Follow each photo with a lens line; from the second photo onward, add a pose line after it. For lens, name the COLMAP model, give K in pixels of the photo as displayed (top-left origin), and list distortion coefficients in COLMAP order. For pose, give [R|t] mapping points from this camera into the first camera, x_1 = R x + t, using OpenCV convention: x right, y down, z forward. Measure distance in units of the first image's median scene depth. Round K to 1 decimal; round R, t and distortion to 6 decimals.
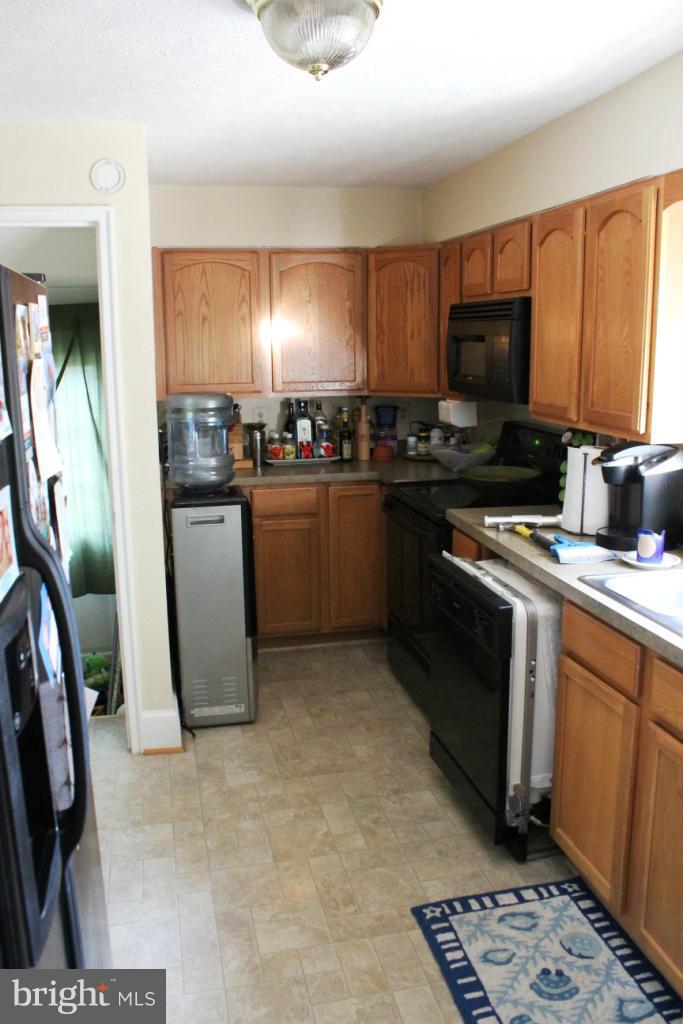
lens RADIAL K [[868.9, 0, 341.5], [0, 868.9, 512.0], [0, 0, 1]] dist [-0.171307, 0.169473]
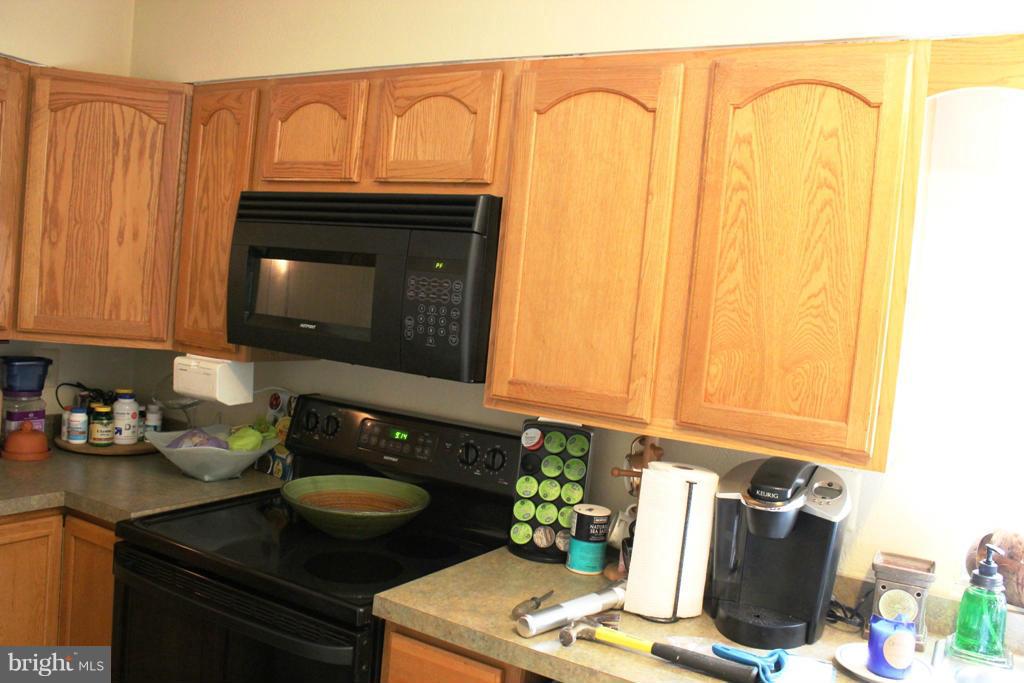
lens RADIAL K [[868.9, 0, 512.0], [0, 868.9, 341.5], [0, 0, 1]] dist [-0.171307, 0.169473]
pose [[0.672919, 0.035466, 0.738865, -0.152894], [0.048964, 0.994524, -0.092332, -0.077141], [-0.738094, 0.098310, 0.667498, 0.469476]]
